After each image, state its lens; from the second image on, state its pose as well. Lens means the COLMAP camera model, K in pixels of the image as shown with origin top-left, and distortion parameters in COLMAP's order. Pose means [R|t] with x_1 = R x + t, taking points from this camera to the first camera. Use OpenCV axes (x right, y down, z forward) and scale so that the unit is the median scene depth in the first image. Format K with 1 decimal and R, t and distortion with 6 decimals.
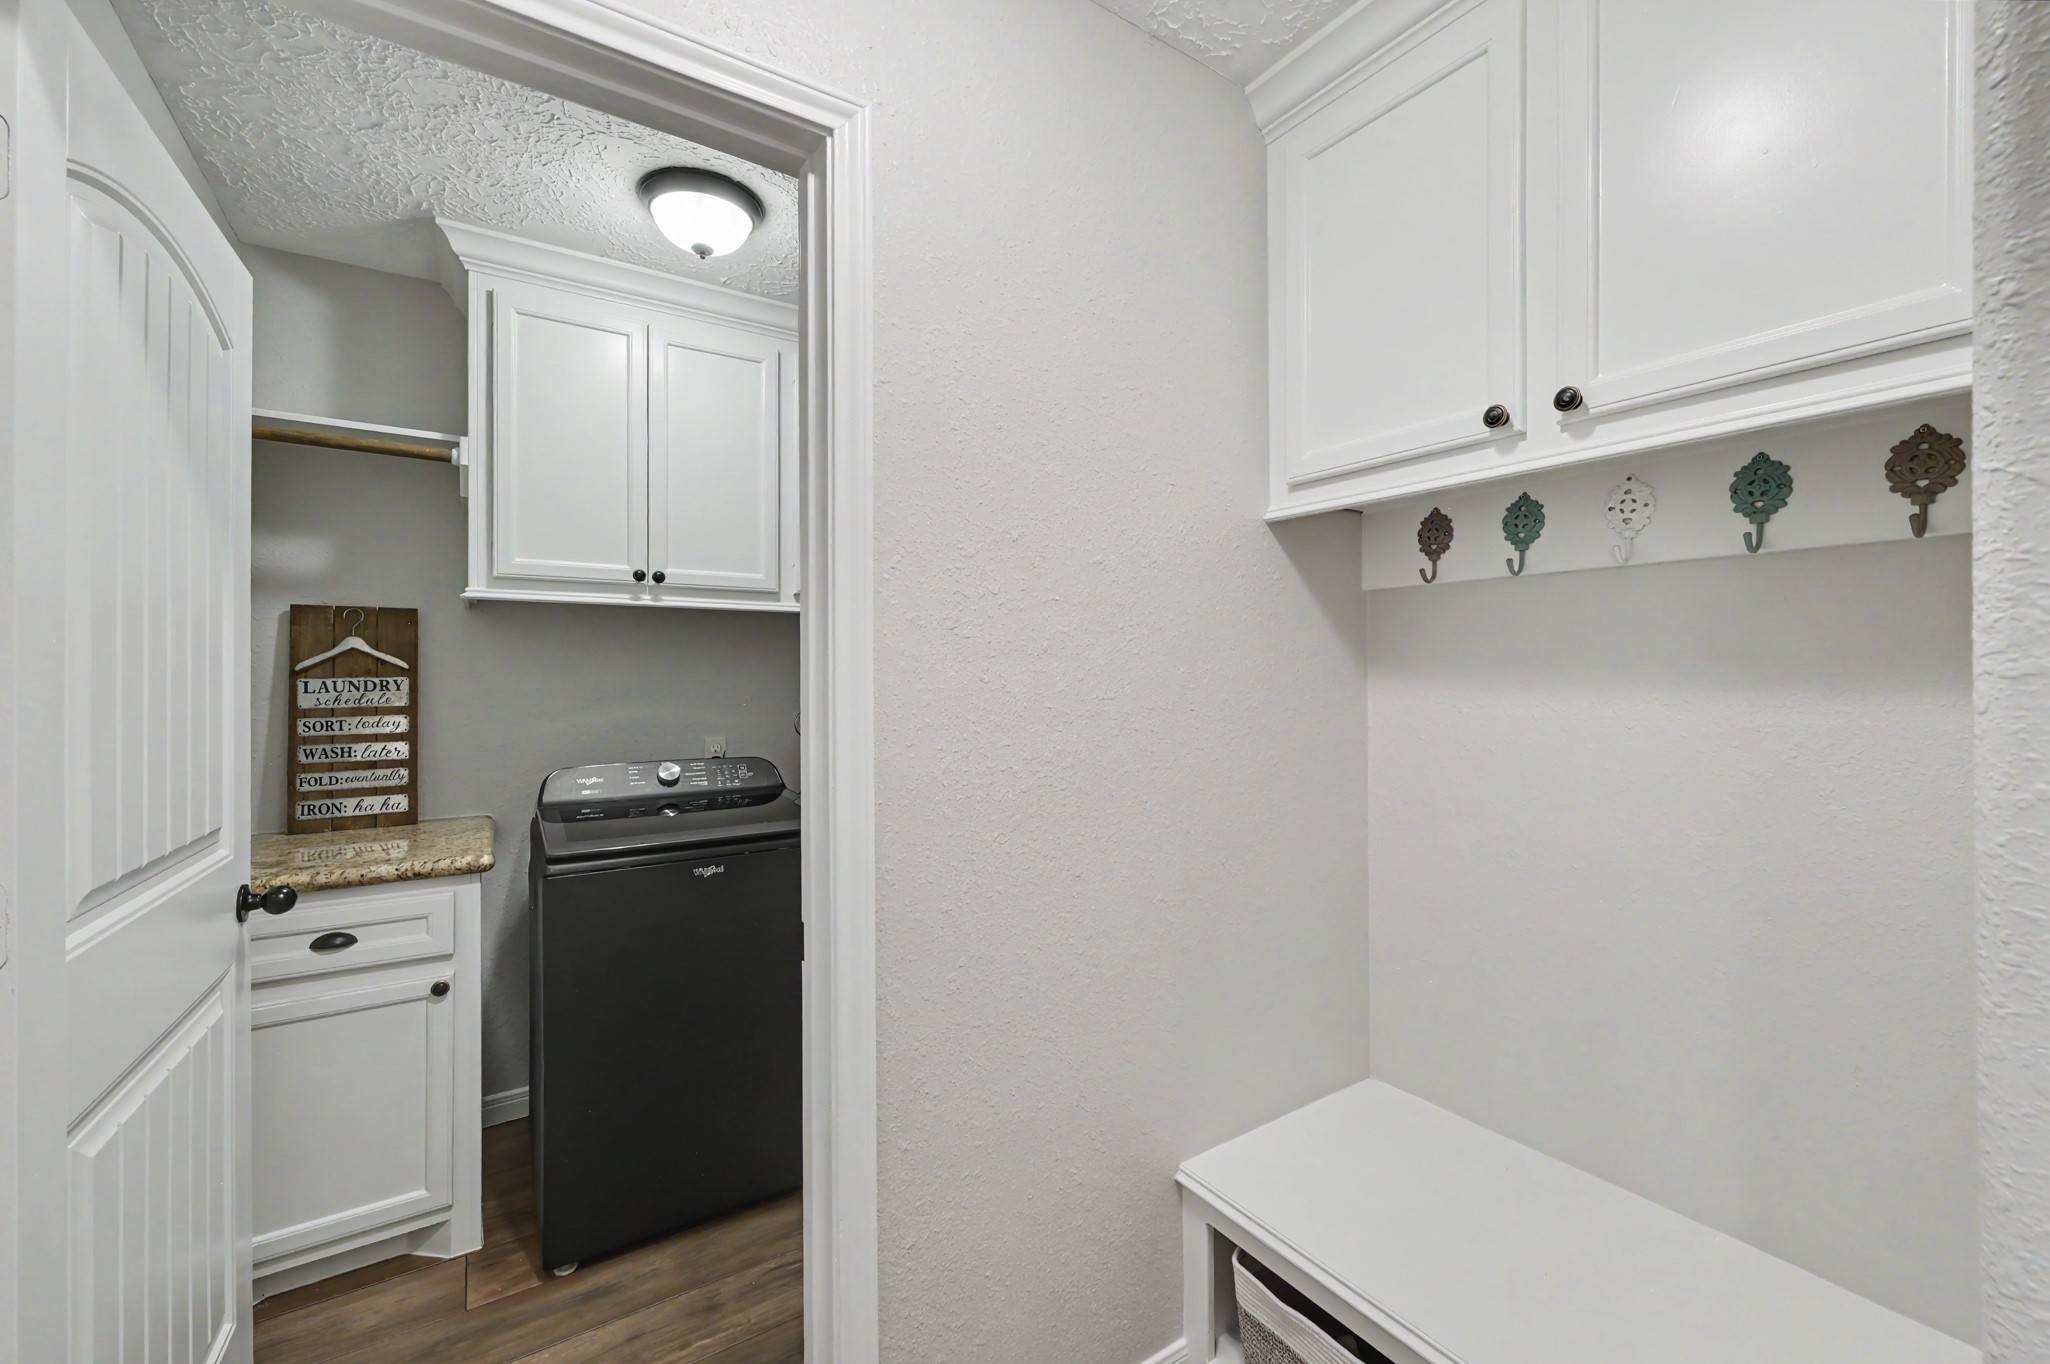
lens RADIAL K [[827.4, 0, 1024.1], [0, 827.4, 673.2], [0, 0, 1]] dist [-0.000603, -0.000126]
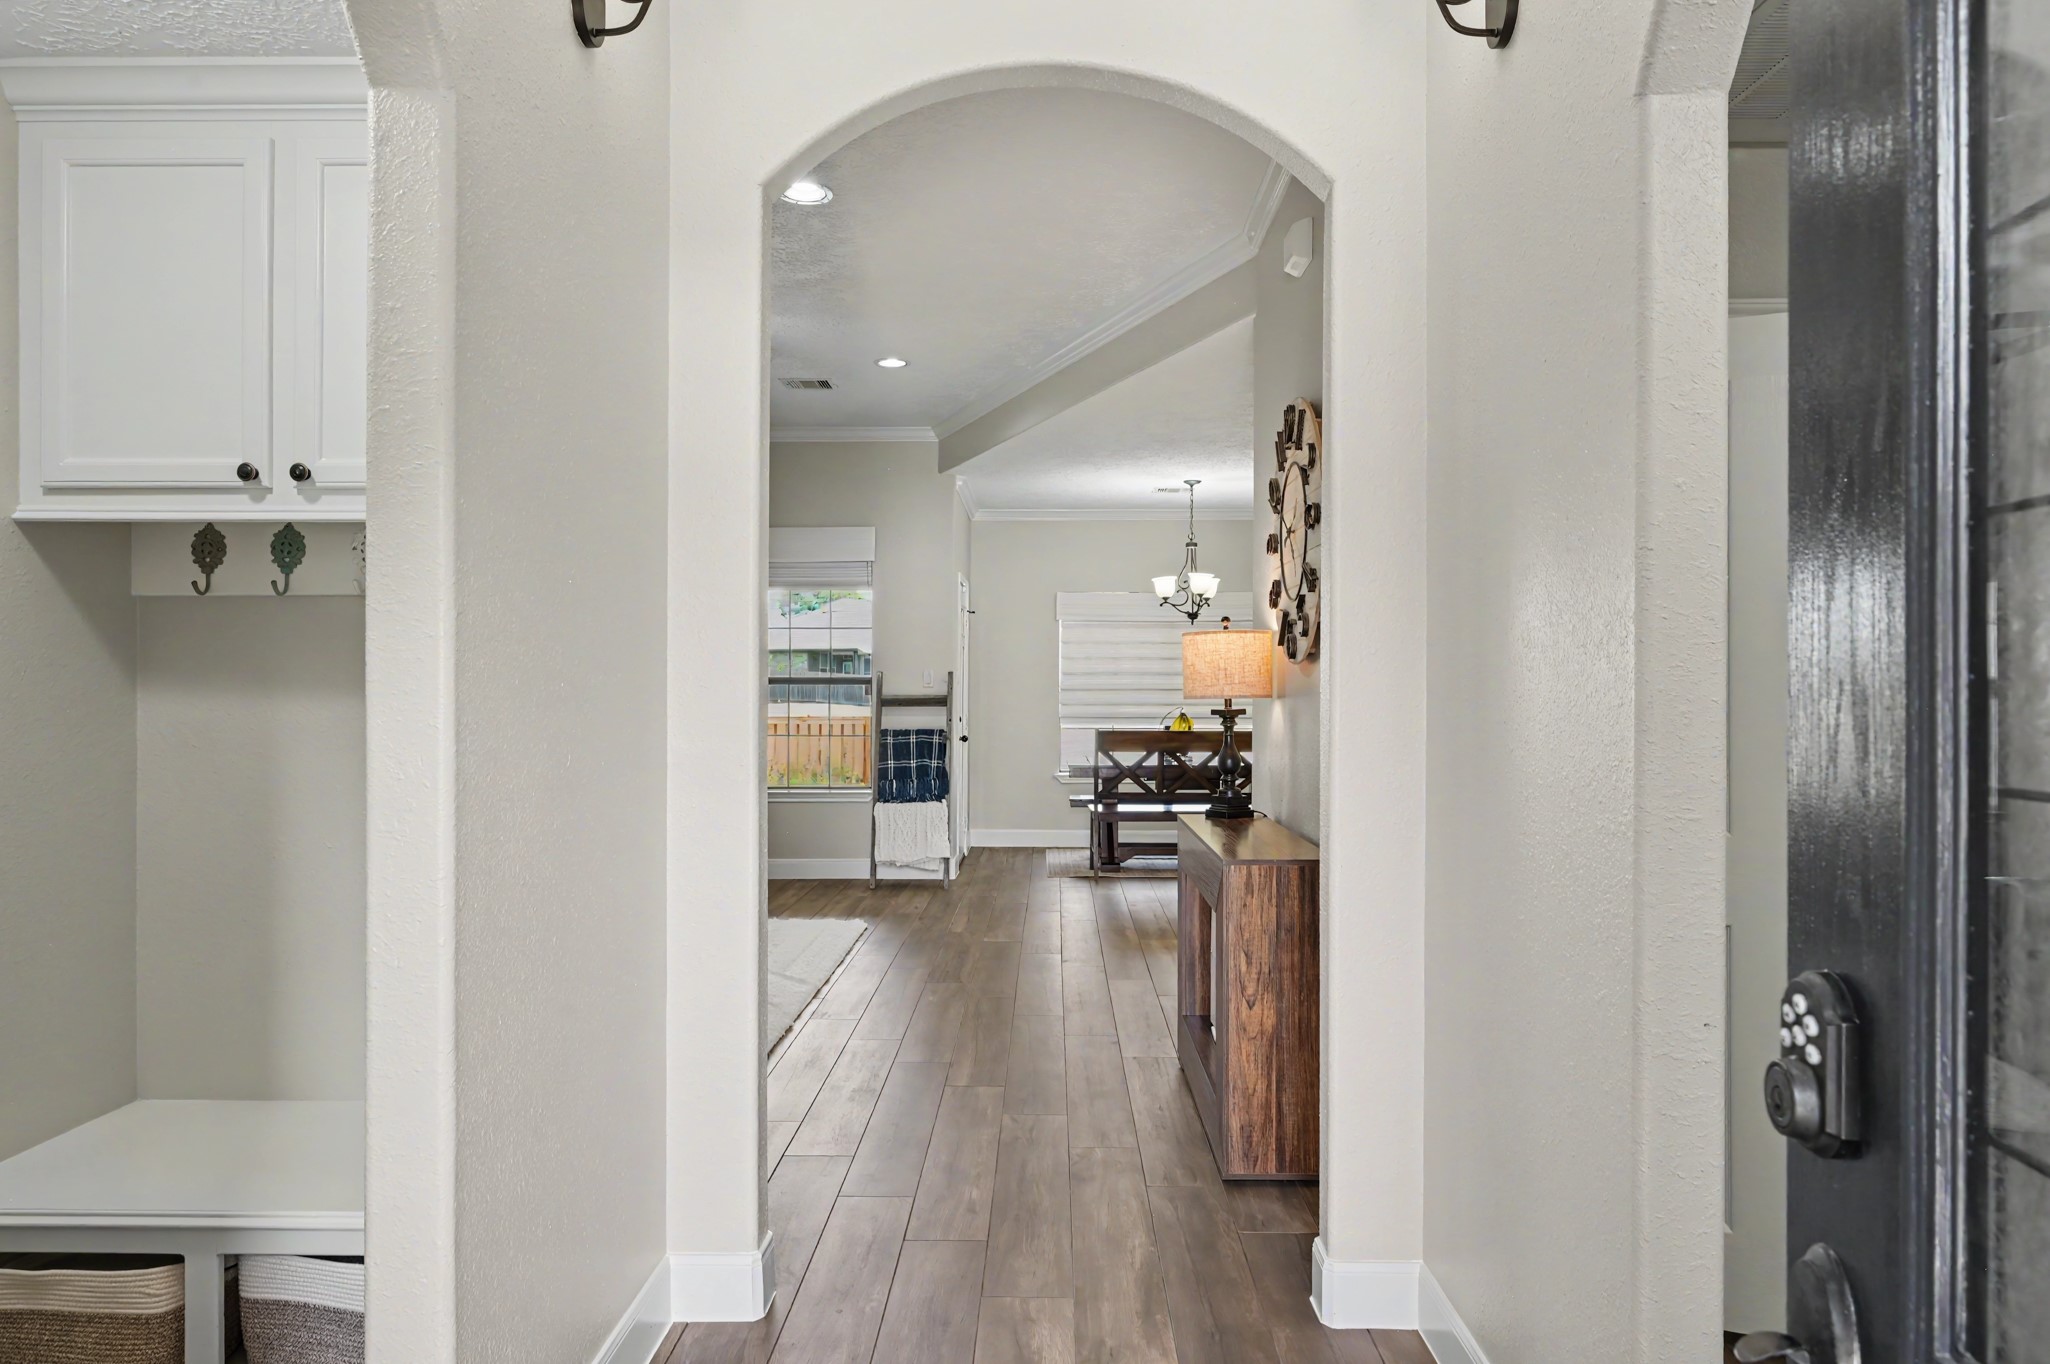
lens RADIAL K [[1302.4, 0, 1022.3], [0, 1302.4, 680.8], [0, 0, 1]] dist [-0.007989, 0.000130]
pose [[0.564204, 0.005228, 0.825619, -0.292831], [-0.003233, 0.999986, -0.004123, 0.001448], [-0.825629, -0.000343, 0.564213, -0.823736]]
